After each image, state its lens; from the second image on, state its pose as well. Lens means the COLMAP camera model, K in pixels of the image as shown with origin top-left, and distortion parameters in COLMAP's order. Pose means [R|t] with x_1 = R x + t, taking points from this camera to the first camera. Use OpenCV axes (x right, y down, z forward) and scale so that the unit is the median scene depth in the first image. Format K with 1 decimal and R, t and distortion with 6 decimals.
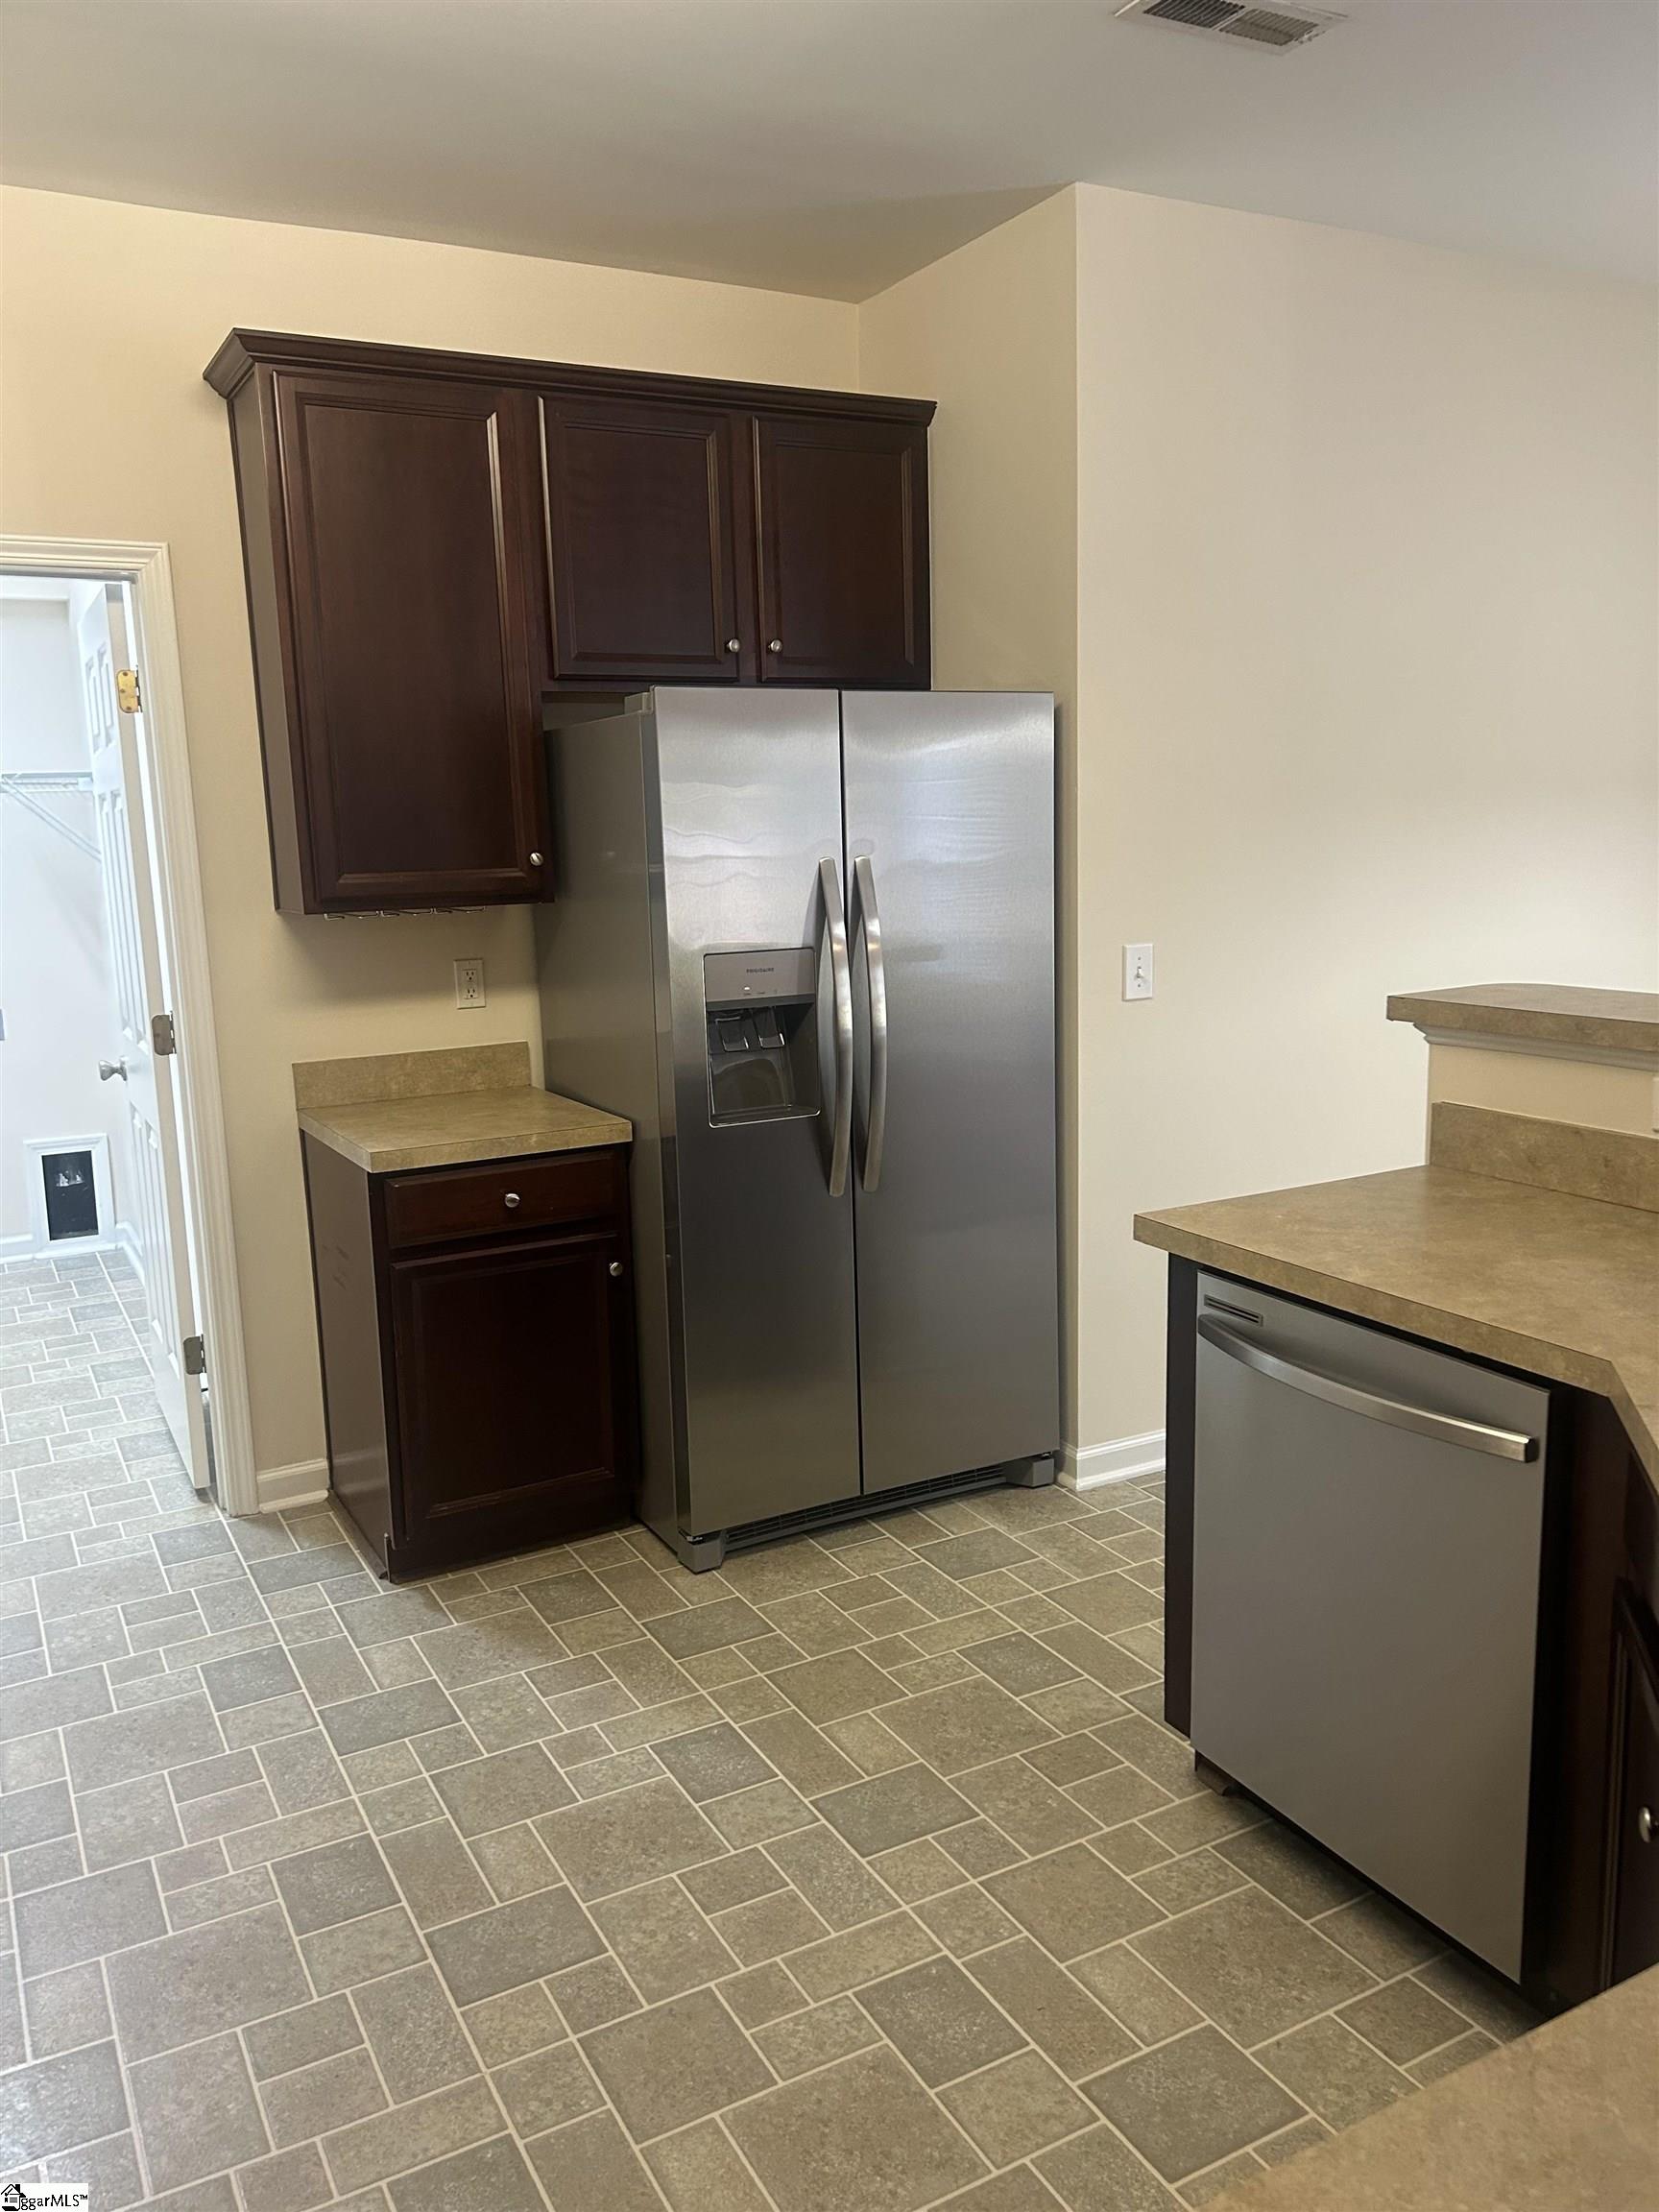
lens RADIAL K [[1662.2, 0, 809.3], [0, 1662.2, 1122.5], [0, 0, 1]] dist [0.055009, -0.060122]
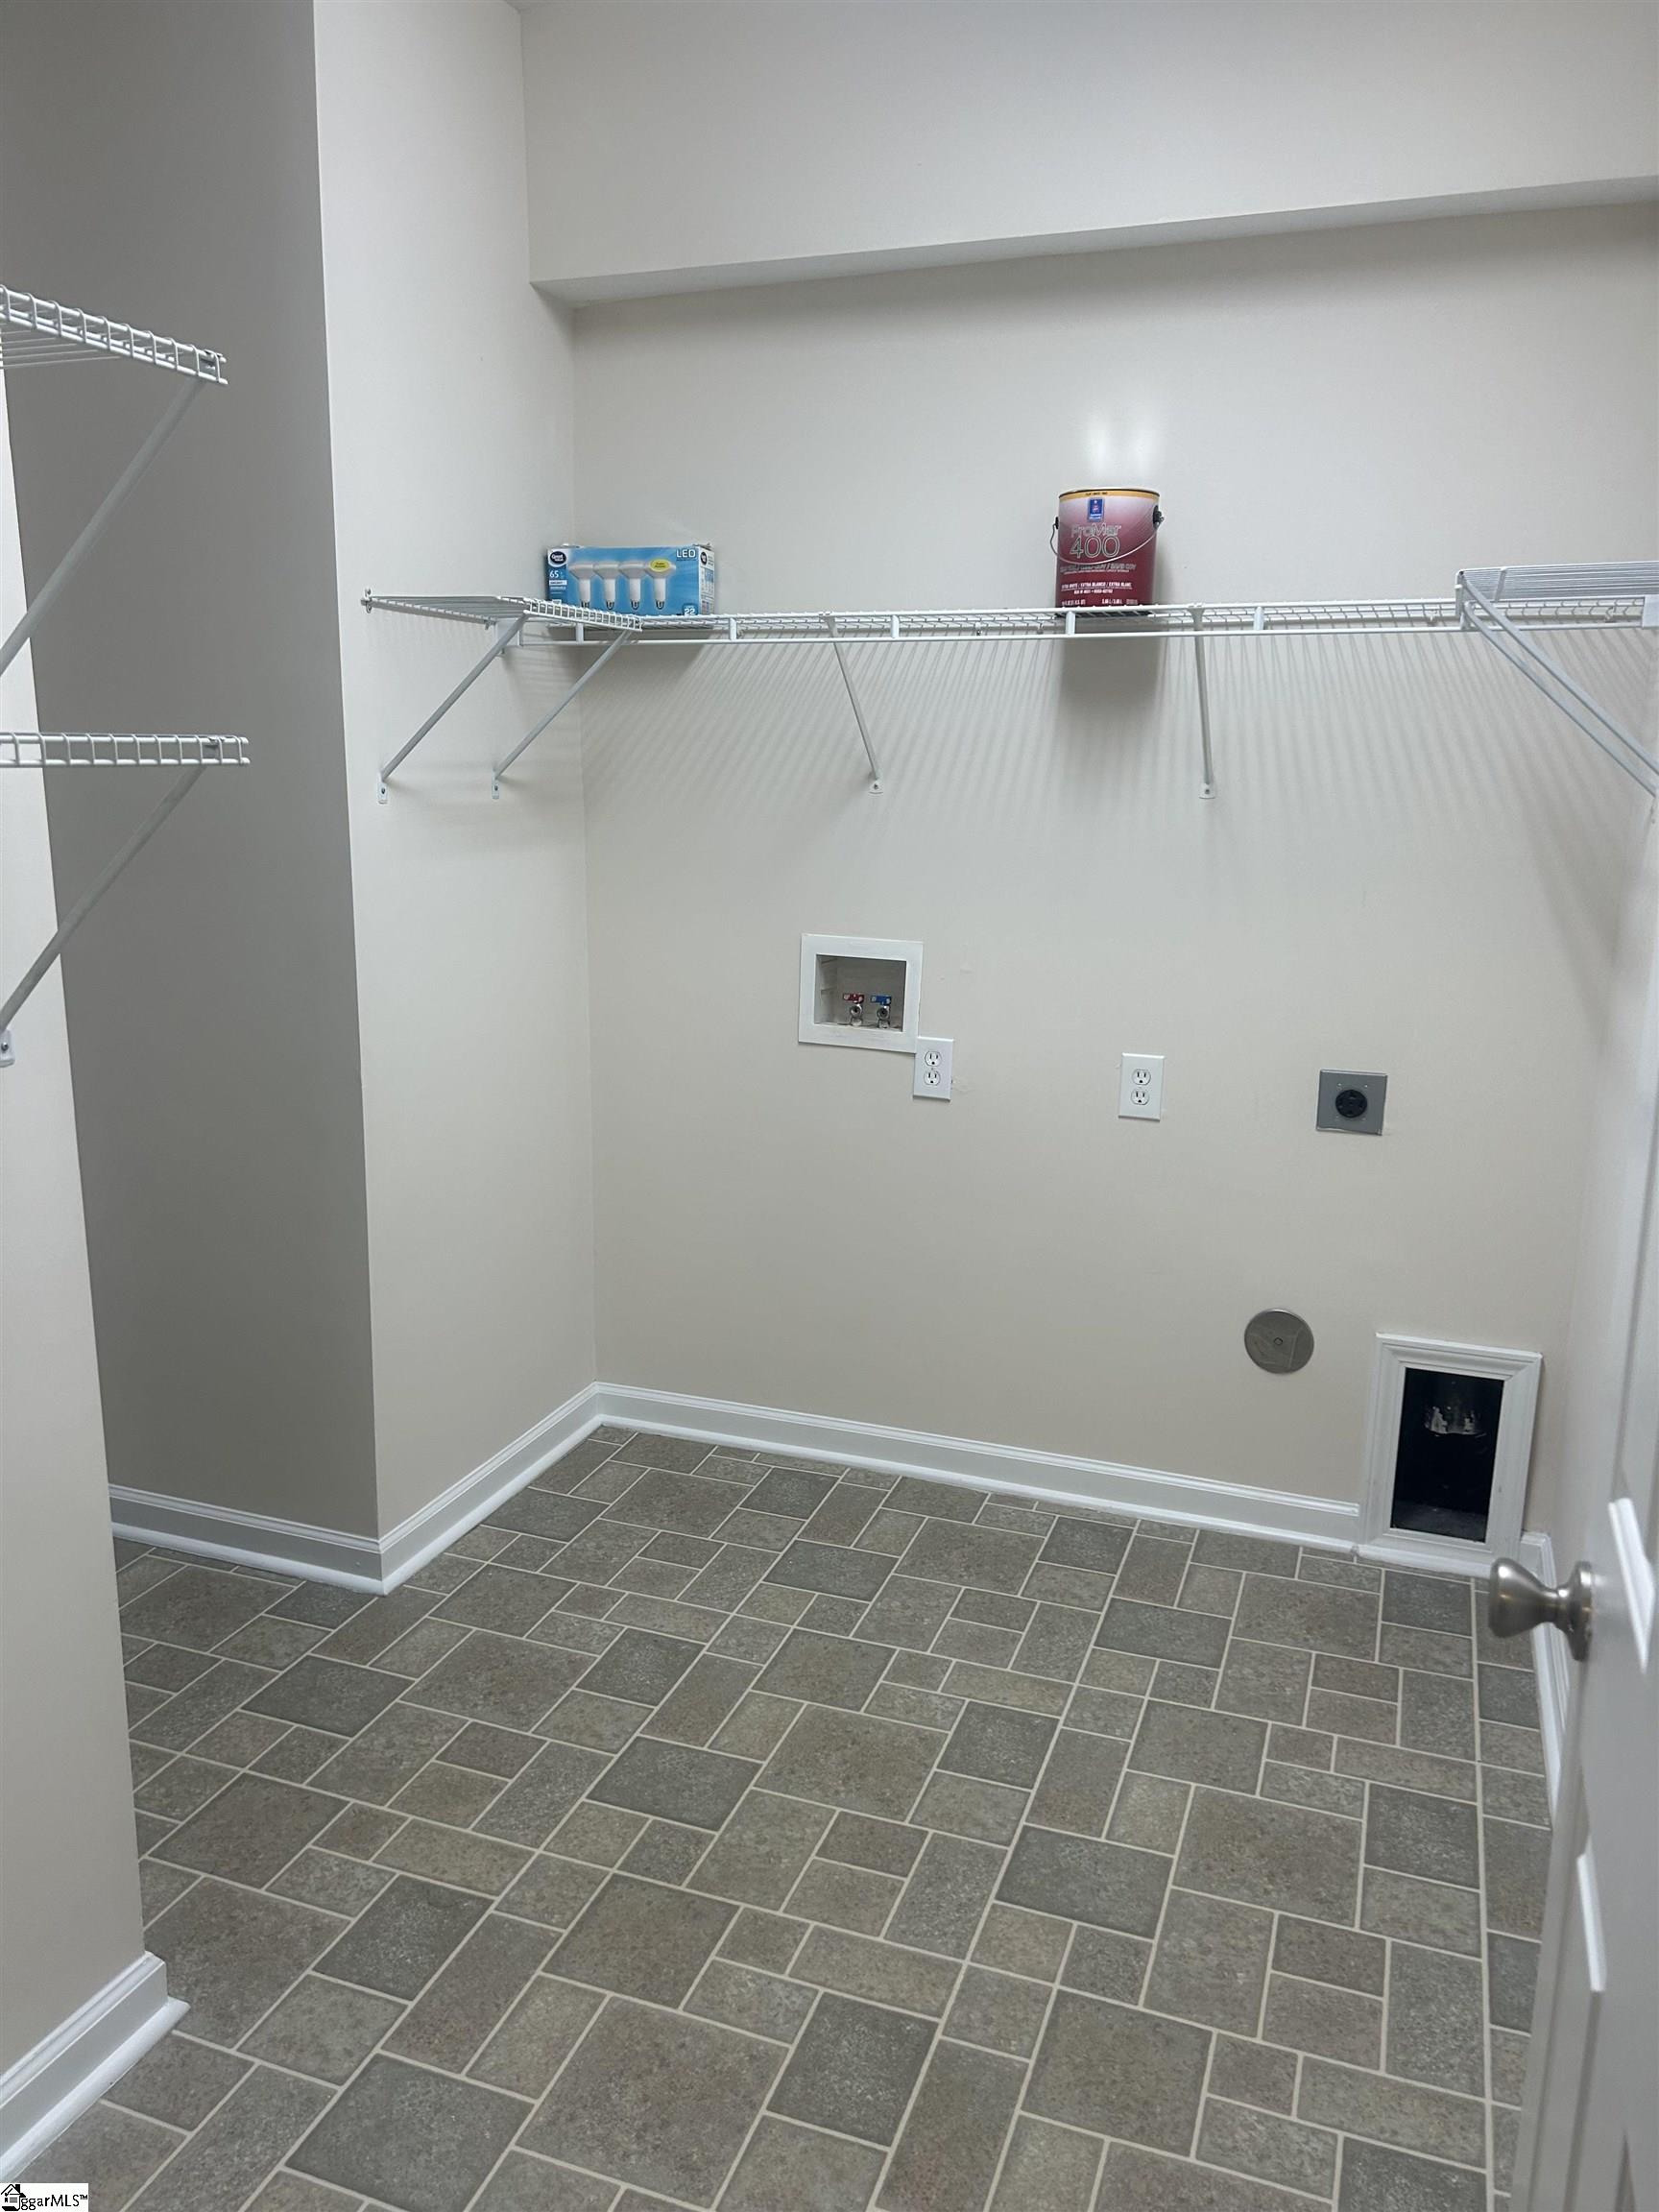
lens RADIAL K [[1662.2, 0, 749.2], [0, 1662.2, 1085.4], [0, 0, 1]] dist [0.055009, -0.060122]
pose [[0.645541, 0.178694, -0.742526, 0.352401], [-0.149802, 0.982982, 0.106325, -0.042760], [0.748890, 0.042595, 0.661325, 0.189720]]
